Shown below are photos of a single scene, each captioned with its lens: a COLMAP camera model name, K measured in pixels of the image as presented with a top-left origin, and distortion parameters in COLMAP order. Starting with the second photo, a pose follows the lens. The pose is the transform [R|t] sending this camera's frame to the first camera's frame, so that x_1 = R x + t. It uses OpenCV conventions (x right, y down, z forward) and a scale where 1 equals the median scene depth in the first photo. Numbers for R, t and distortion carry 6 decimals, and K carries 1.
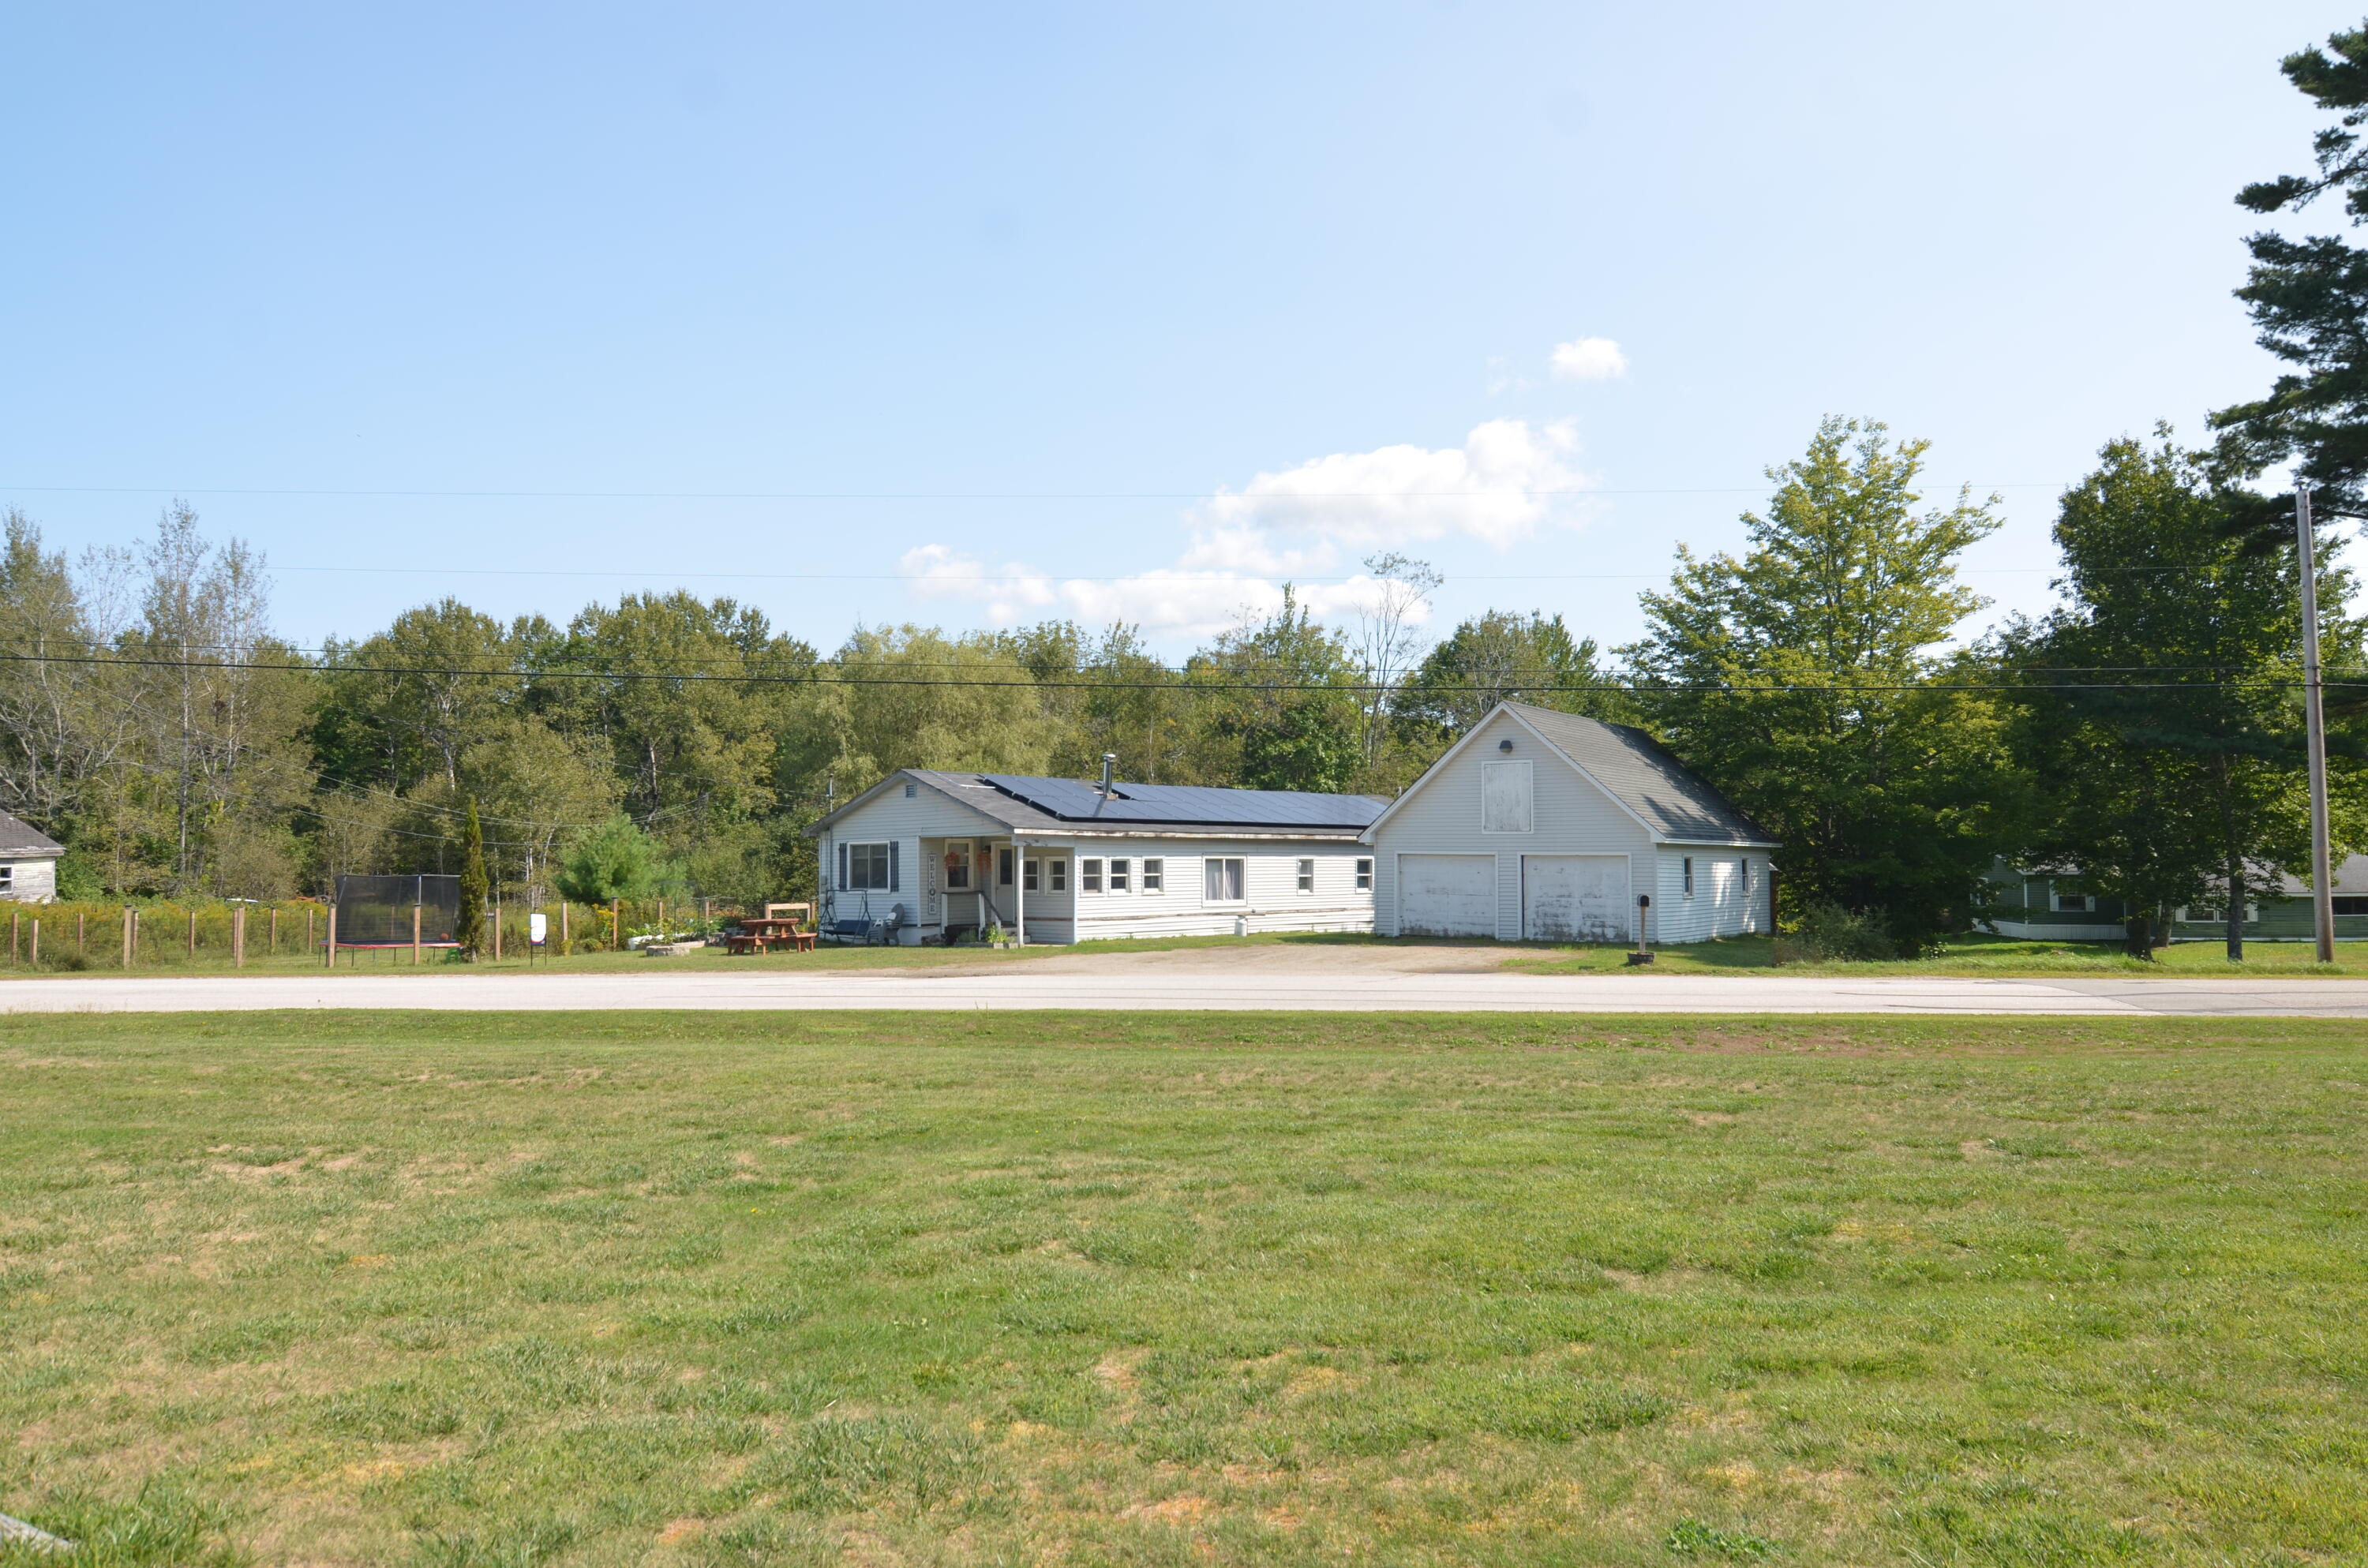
lens RADIAL K [[1678.9, 0, 1199.0], [0, 1678.9, 784.8], [0, 0, 1]] dist [-0.009416, -0.005453]
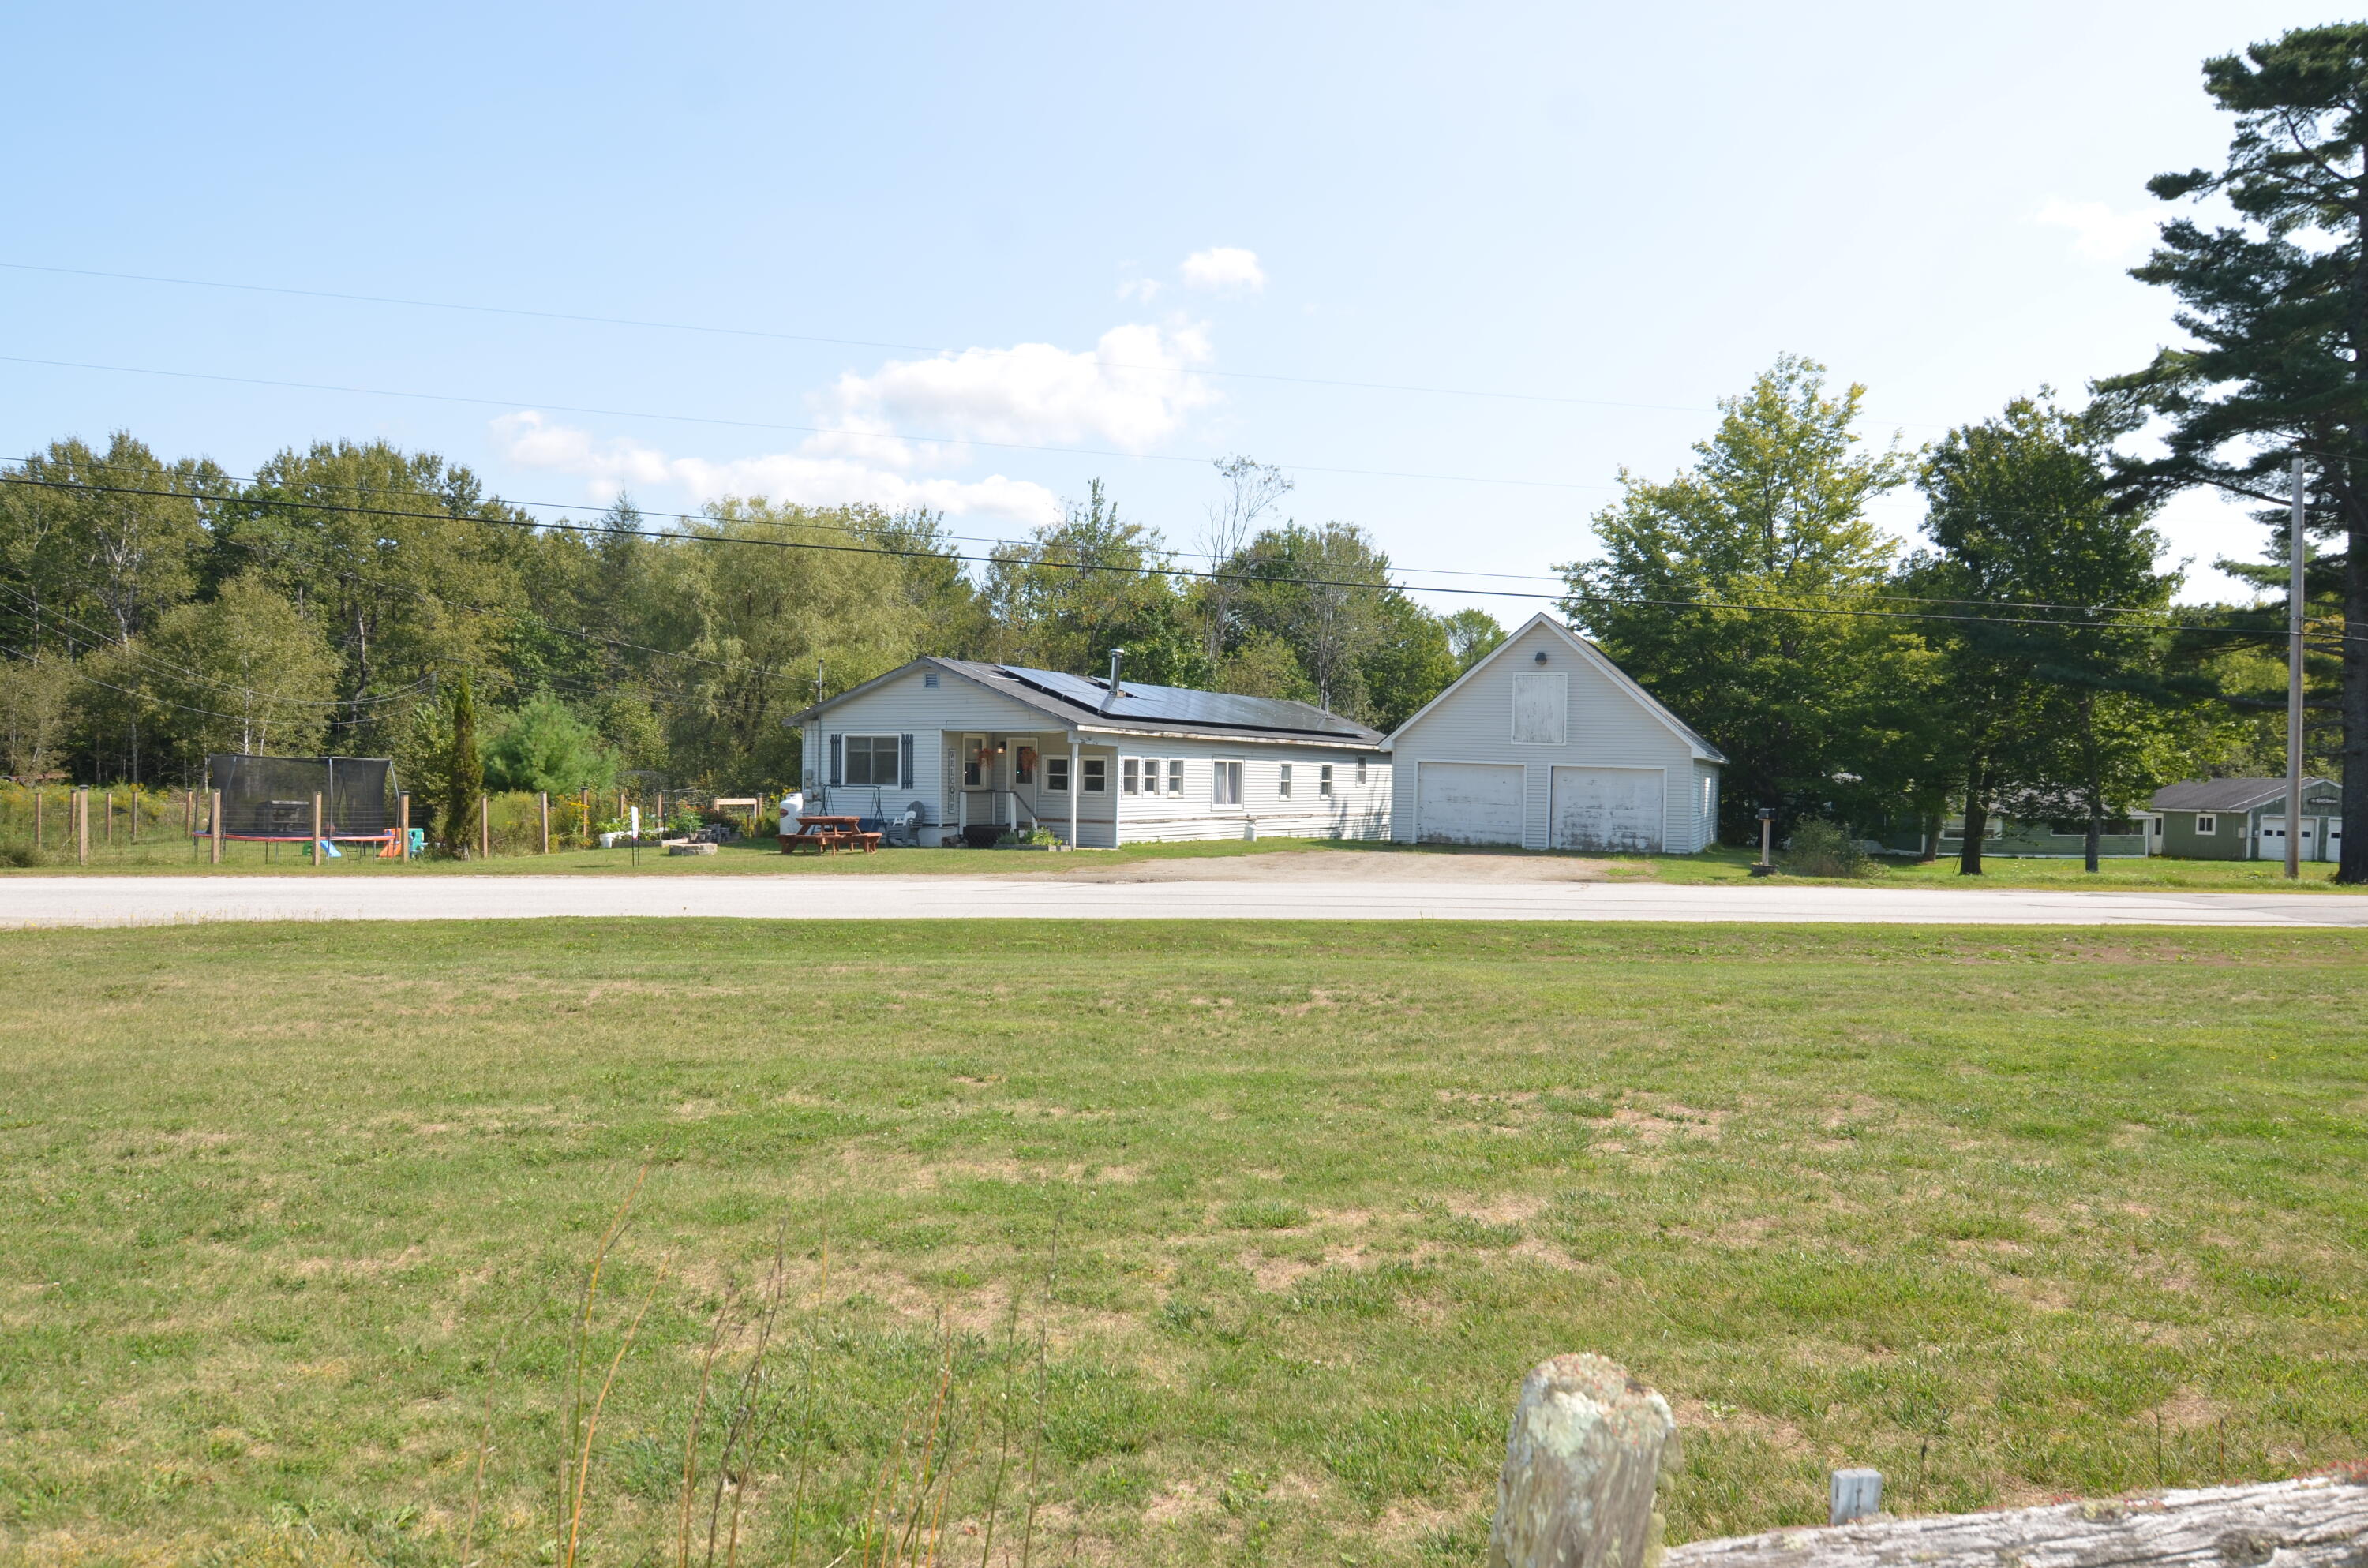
lens RADIAL K [[1678.9, 0, 1183.8], [0, 1678.9, 798.0], [0, 0, 1]] dist [-0.009416, -0.005453]
pose [[0.970298, 0.019809, 0.241099, -0.242154], [-0.035730, 0.997446, 0.061843, 0.005567], [-0.239259, -0.068620, 0.968528, 0.058359]]
